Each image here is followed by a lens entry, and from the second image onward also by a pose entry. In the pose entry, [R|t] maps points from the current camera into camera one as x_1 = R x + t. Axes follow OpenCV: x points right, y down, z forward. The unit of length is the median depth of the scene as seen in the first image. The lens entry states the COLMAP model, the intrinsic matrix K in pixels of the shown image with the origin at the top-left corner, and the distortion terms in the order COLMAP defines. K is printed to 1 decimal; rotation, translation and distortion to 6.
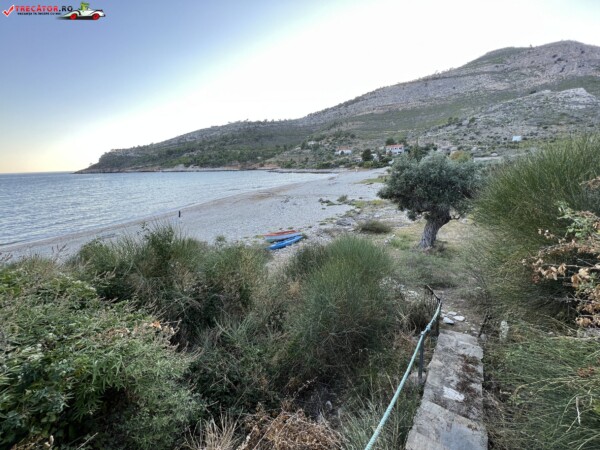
lens RADIAL K [[239.9, 0, 300.0], [0, 239.9, 224.5], [0, 0, 1]] dist [-0.002396, -0.000056]
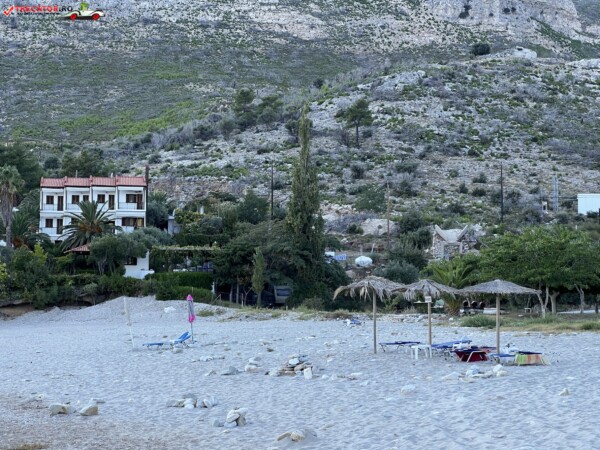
lens RADIAL K [[1330.0, 0, 297.4], [0, 1330.0, 207.8], [0, 0, 1]] dist [0.197498, 0.000000]
pose [[0.752777, 0.093796, 0.651559, -0.033064], [0.130127, 0.949062, -0.286965, -0.017223], [-0.645286, 0.300806, 0.702226, 0.127075]]
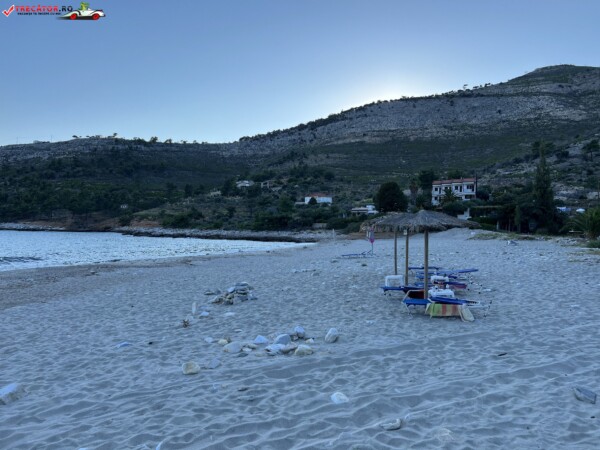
lens RADIAL K [[450.4, 0, 301.0], [0, 450.4, 229.0], [0, 0, 1]] dist [0.057333, -0.068286]
pose [[0.984460, 0.050844, 0.168089, 0.012277], [-0.006452, 0.966994, -0.254716, -0.026474], [-0.175492, 0.249673, 0.952295, 0.152800]]
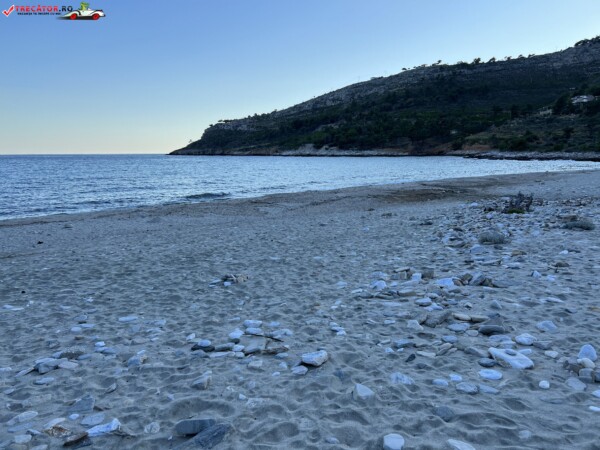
lens RADIAL K [[450.4, 0, 305.2], [0, 450.4, 224.7], [0, 0, 1]] dist [0.057333, -0.068286]
pose [[0.887896, 0.096181, -0.449878, -0.004215], [-0.132767, 0.989865, -0.050408, -0.004370], [0.440470, 0.104486, 0.891667, 0.060362]]
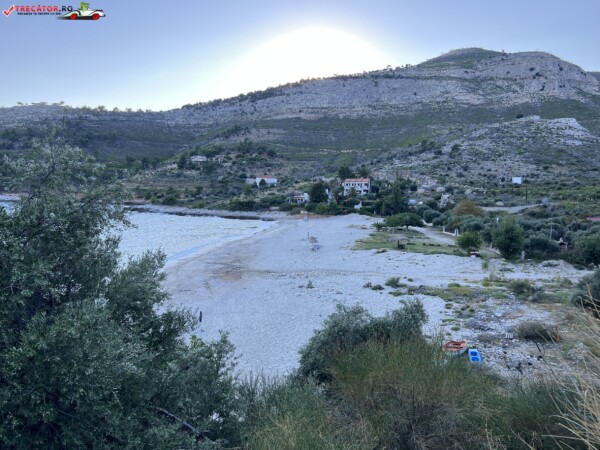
lens RADIAL K [[450.4, 0, 298.6], [0, 450.4, 222.4], [0, 0, 1]] dist [0.057333, -0.068286]
pose [[0.951367, 0.031216, 0.306473, -0.047074], [0.025220, 0.983621, -0.178476, -0.005006], [-0.307025, 0.177525, 0.934998, -0.015606]]
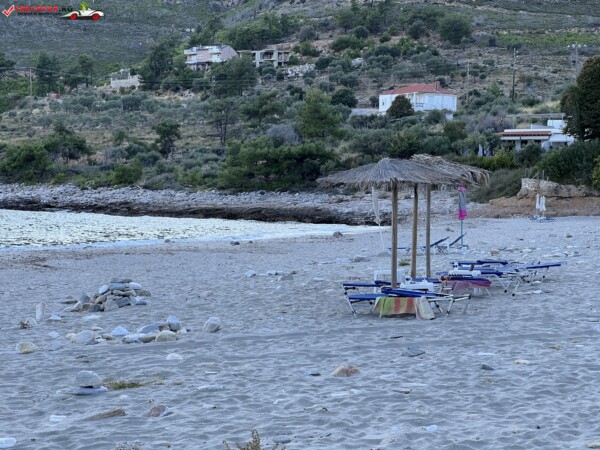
lens RADIAL K [[1330.0, 0, 292.4], [0, 1330.0, 221.7], [0, 0, 1]] dist [0.197498, 0.000000]
pose [[0.993030, 0.051548, 0.105990, 0.014267], [-0.026180, 0.973291, -0.228076, -0.021846], [-0.114916, 0.223712, 0.967857, 0.134400]]
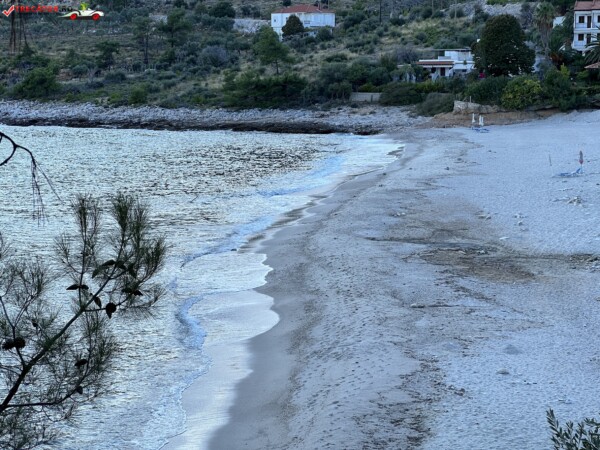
lens RADIAL K [[1330.0, 0, 294.0], [0, 1330.0, 204.6], [0, 0, 1]] dist [0.197498, 0.000000]
pose [[0.959900, -0.003717, 0.280317, -0.083456], [0.045348, 0.988802, -0.142173, -0.002123], [-0.276650, 0.149184, 0.949320, 0.000385]]
